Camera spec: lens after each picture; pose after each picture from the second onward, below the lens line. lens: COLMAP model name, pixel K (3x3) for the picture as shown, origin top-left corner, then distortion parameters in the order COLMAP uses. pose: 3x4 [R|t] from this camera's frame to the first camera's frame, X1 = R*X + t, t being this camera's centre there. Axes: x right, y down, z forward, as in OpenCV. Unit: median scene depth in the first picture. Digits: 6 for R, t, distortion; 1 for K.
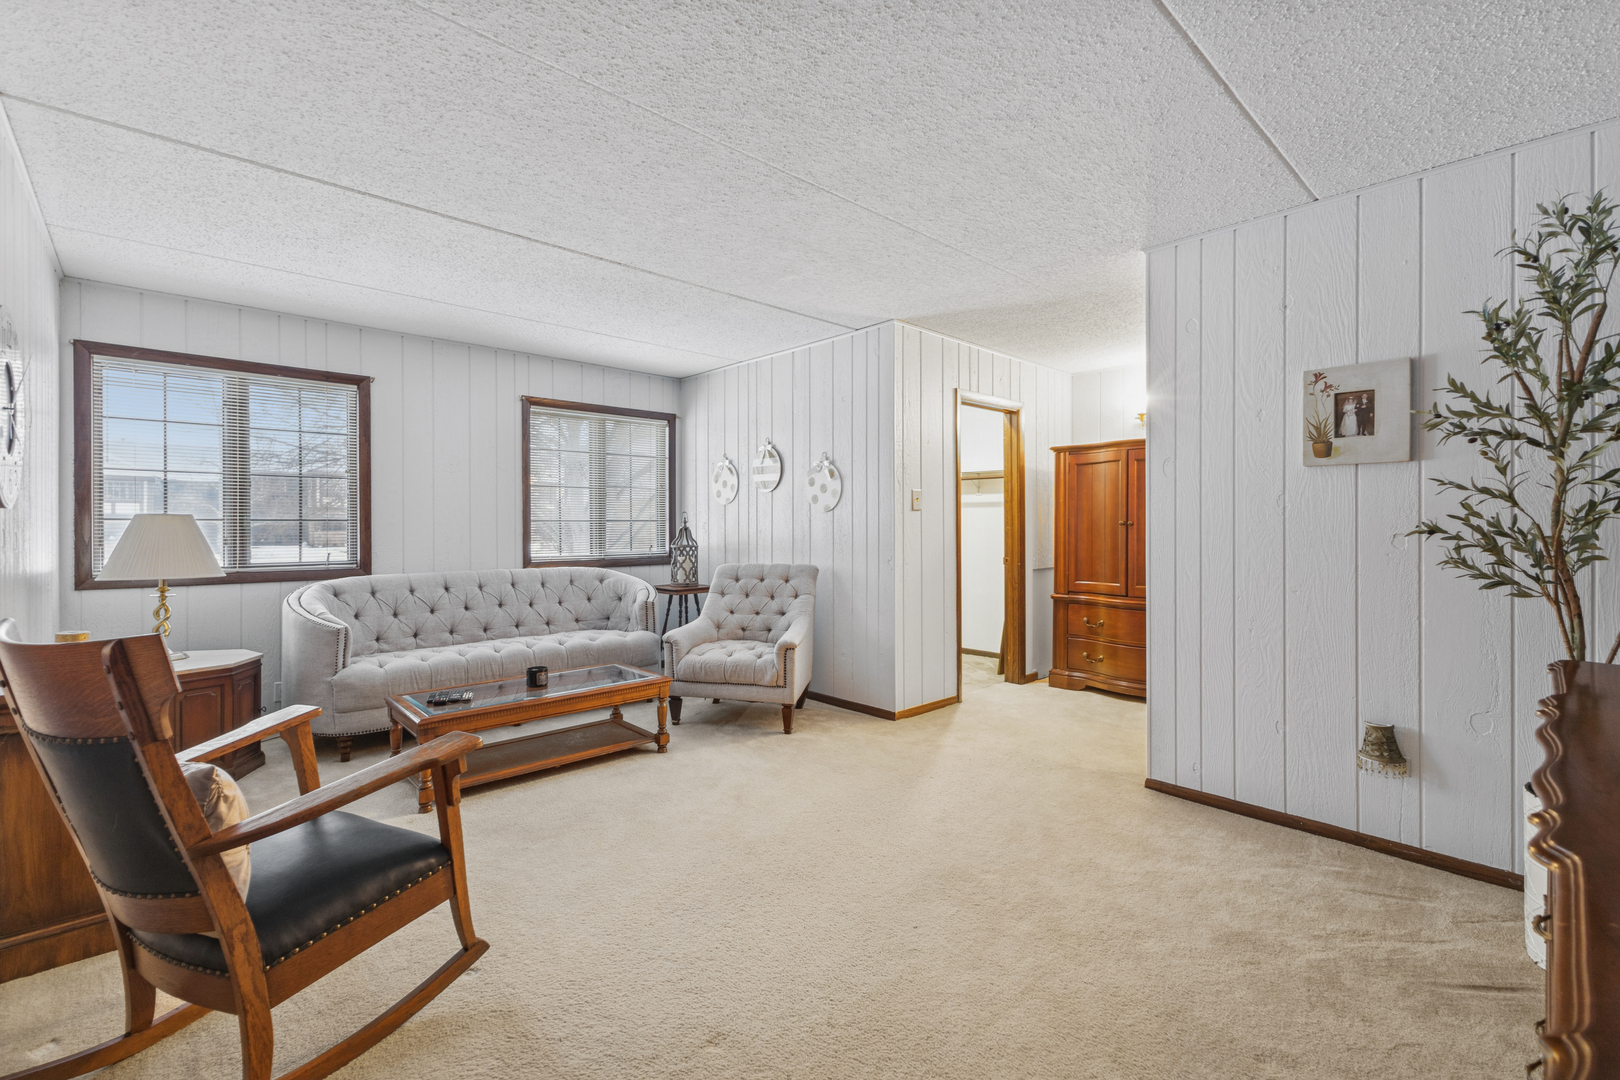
lens RADIAL K [[704.8, 0, 819.4], [0, 704.8, 532.4], [0, 0, 1]] dist [0.006526, 0.000681]
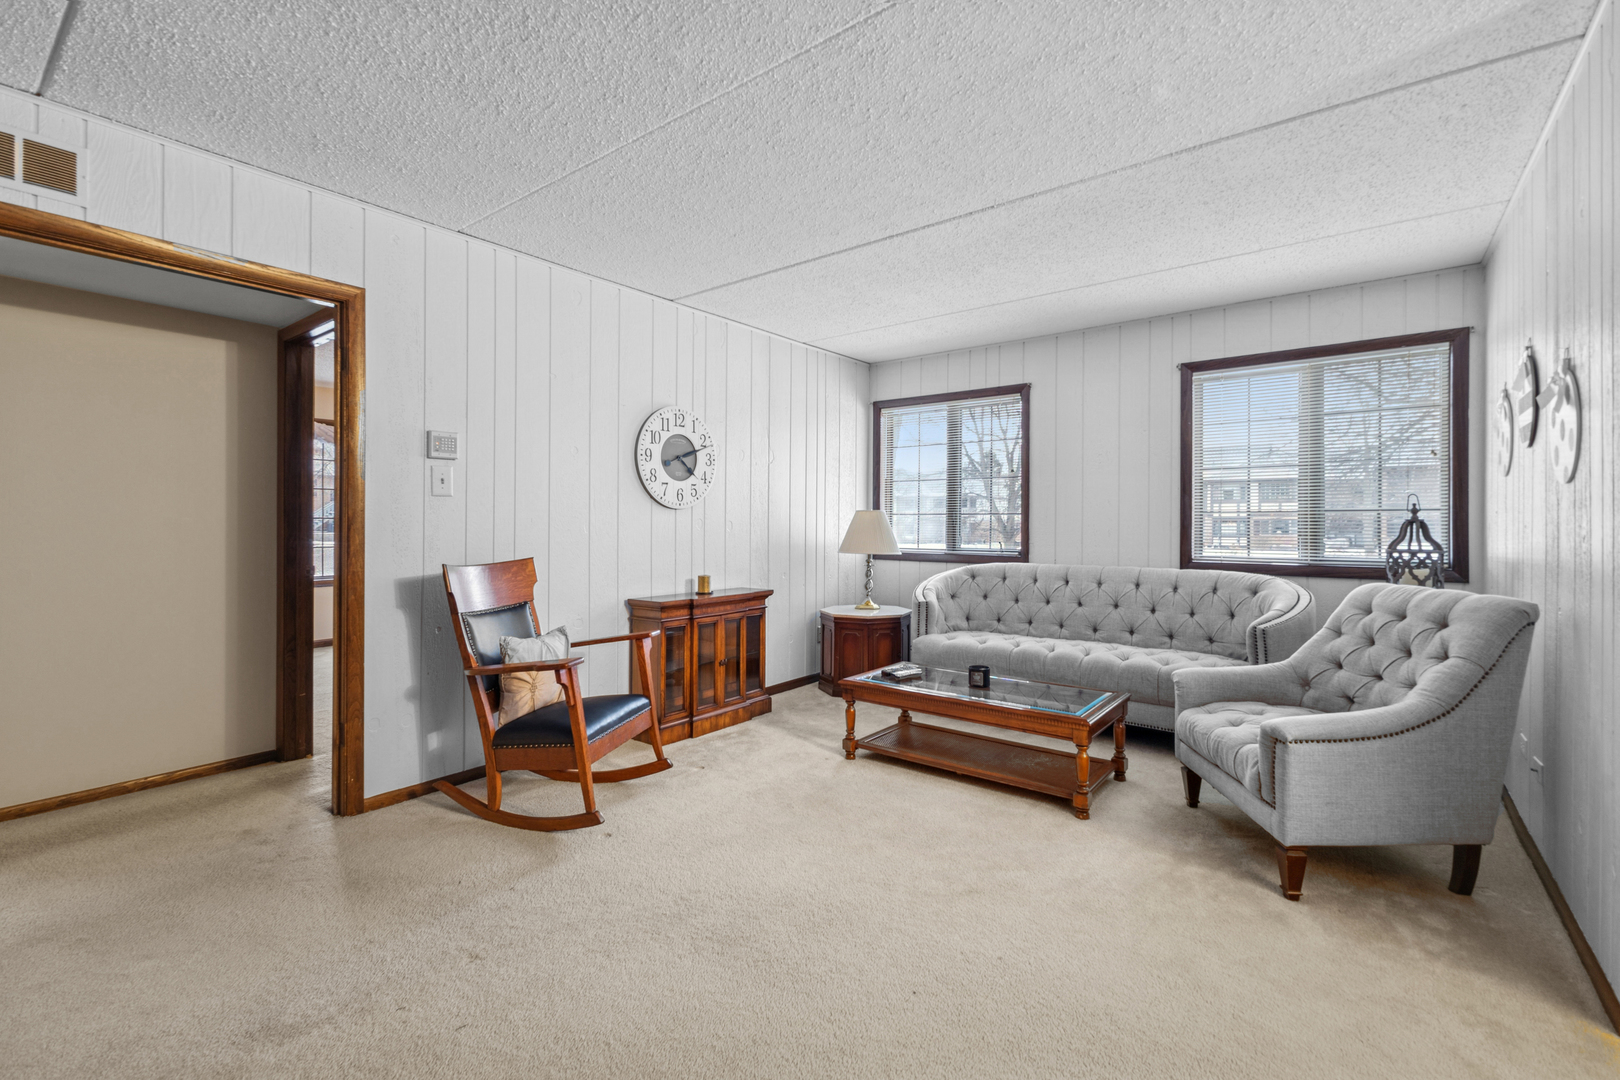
lens RADIAL K [[704.8, 0, 818.8], [0, 704.8, 526.9], [0, 0, 1]] dist [0.006526, 0.000681]
pose [[0.158727, 0.007215, -0.987296, 0.416298], [-0.010508, 0.999929, 0.005618, 0.001152], [0.987267, 0.009483, 0.158792, 0.531253]]
